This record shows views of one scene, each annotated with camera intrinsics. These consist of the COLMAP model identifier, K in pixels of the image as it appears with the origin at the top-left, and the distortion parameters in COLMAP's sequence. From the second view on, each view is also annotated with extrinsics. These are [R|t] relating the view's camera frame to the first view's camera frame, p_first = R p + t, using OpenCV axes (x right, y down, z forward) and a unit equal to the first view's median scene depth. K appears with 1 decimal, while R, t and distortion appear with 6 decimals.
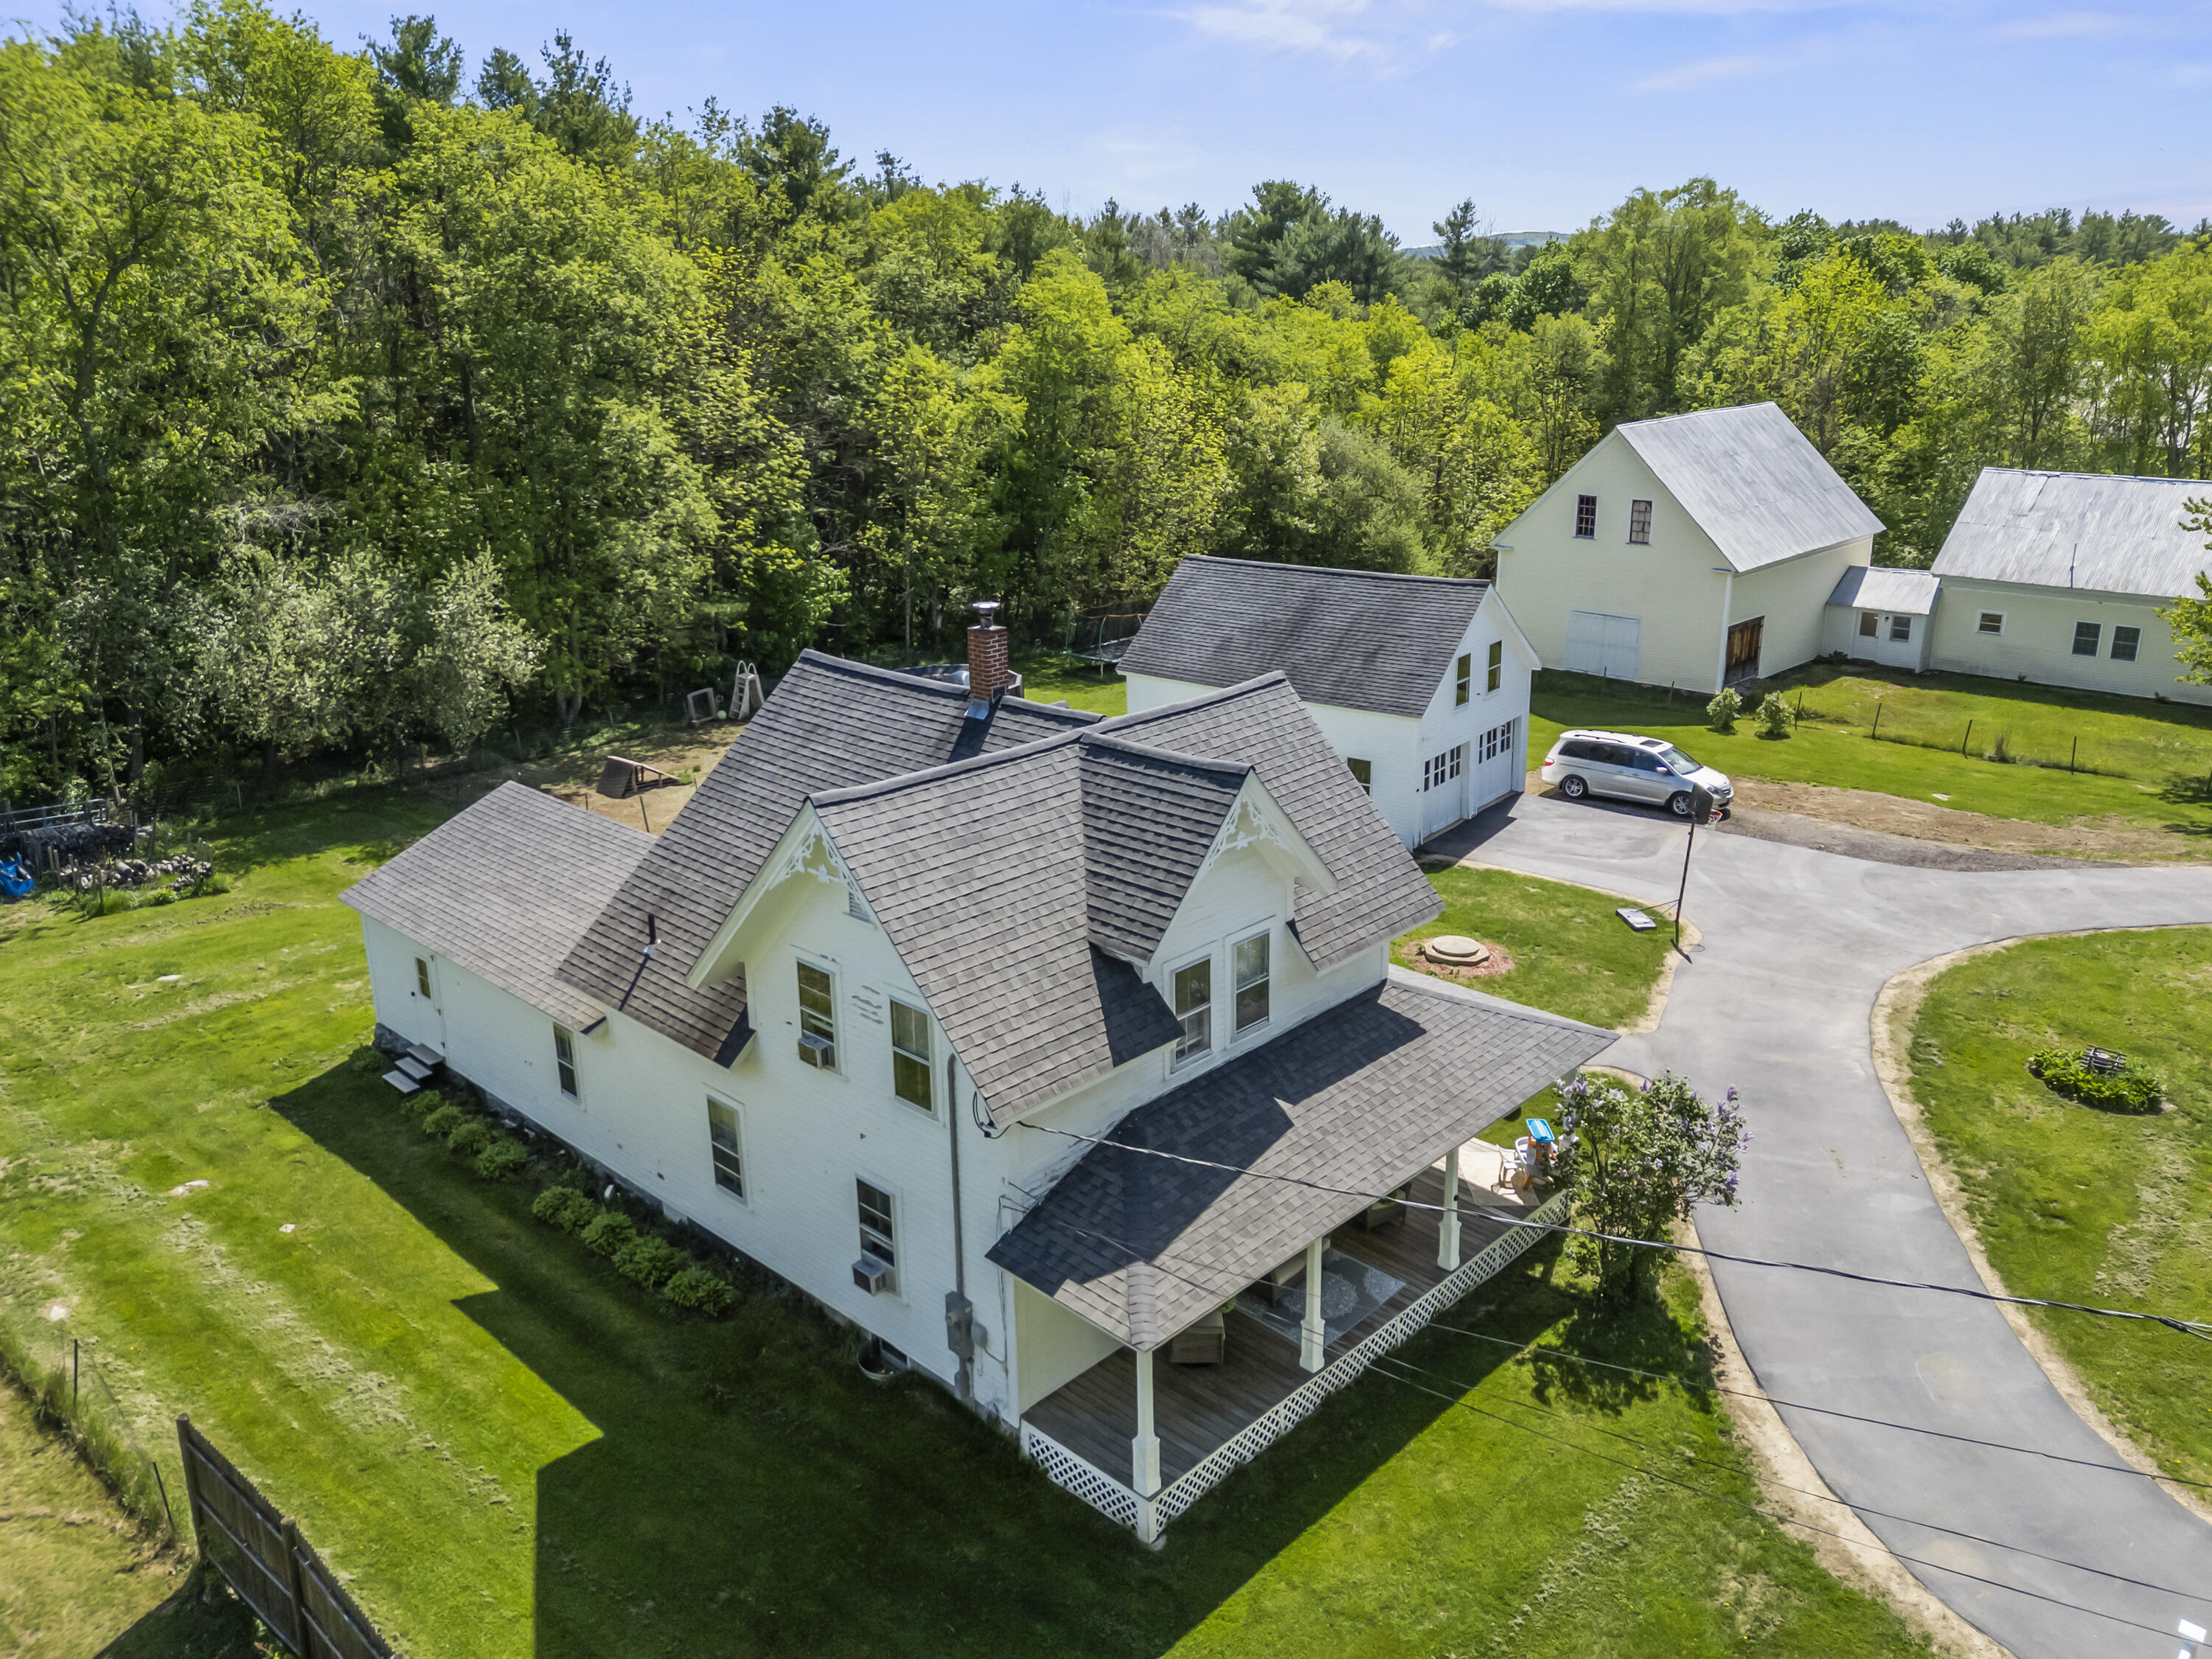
lens RADIAL K [[1597.0, 0, 1125.2], [0, 1597.0, 841.5], [0, 0, 1]] dist [0.045265, -0.037652]
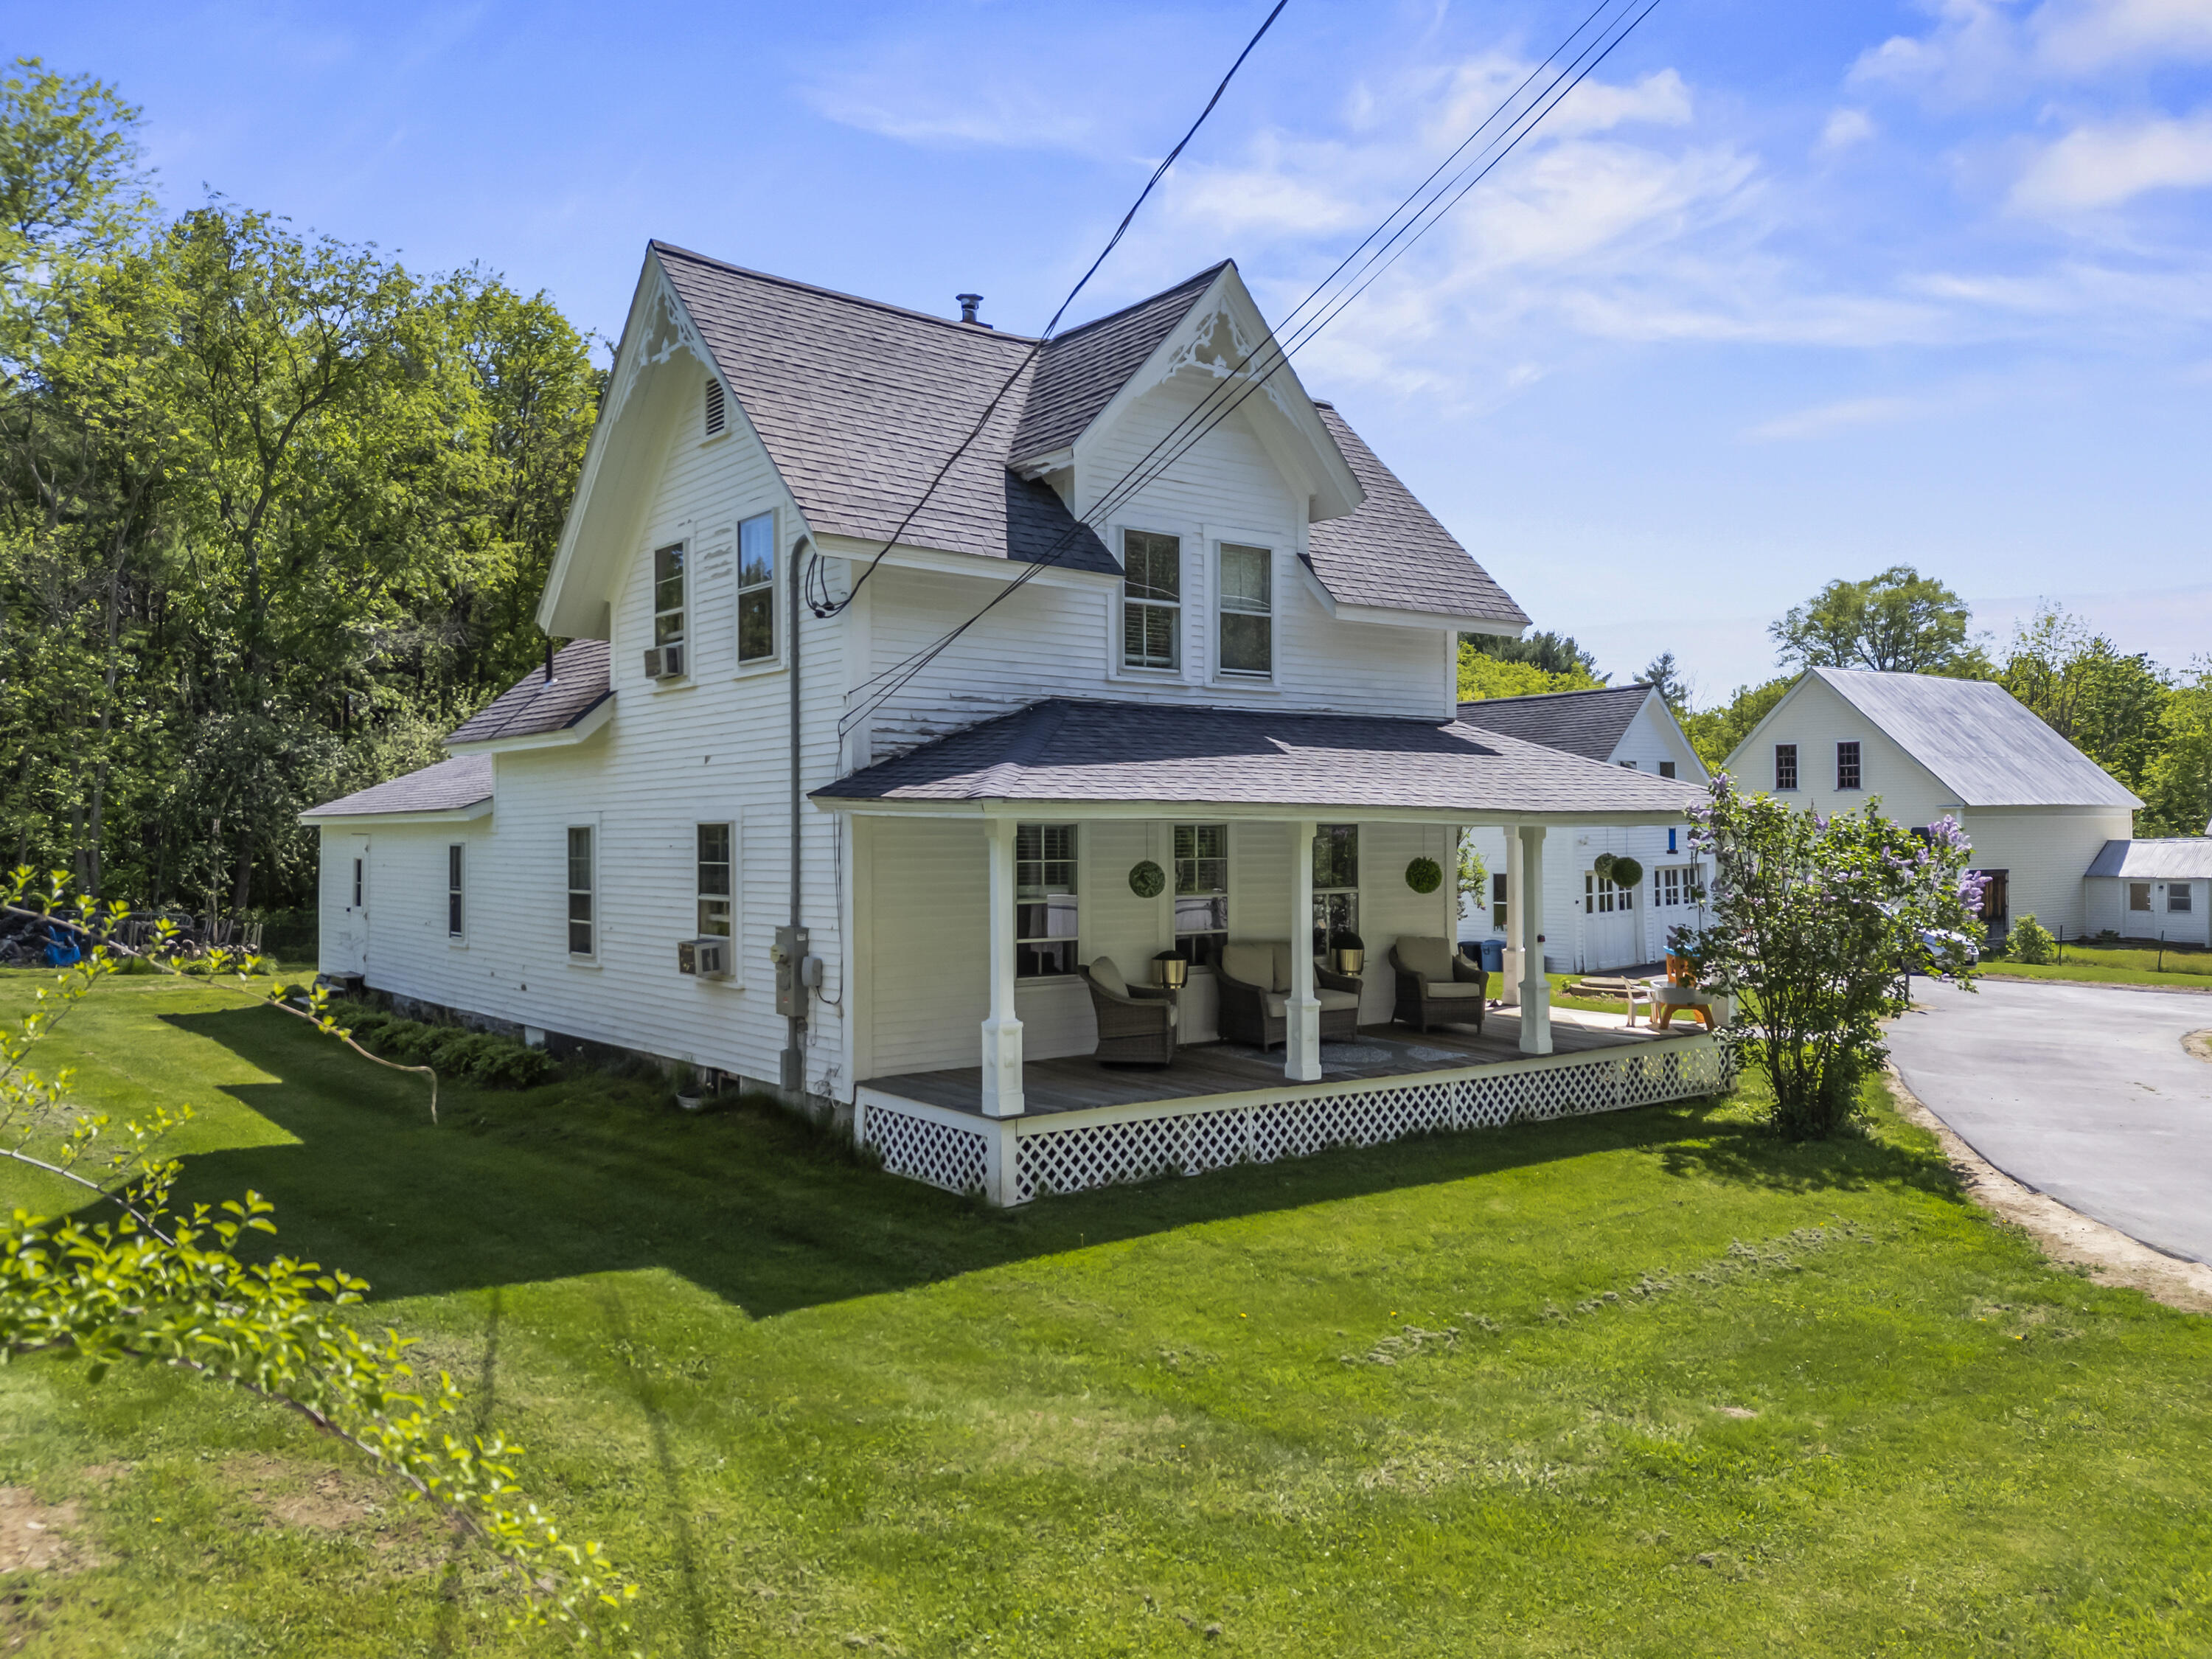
lens RADIAL K [[1597.0, 0, 1125.2], [0, 1597.0, 841.5], [0, 0, 1]] dist [0.045265, -0.037652]
pose [[0.990546, 0.005454, -0.137074, 0.123233], [-0.046869, 0.952539, -0.300788, 0.406961], [0.128927, 0.304369, 0.943789, 0.309412]]
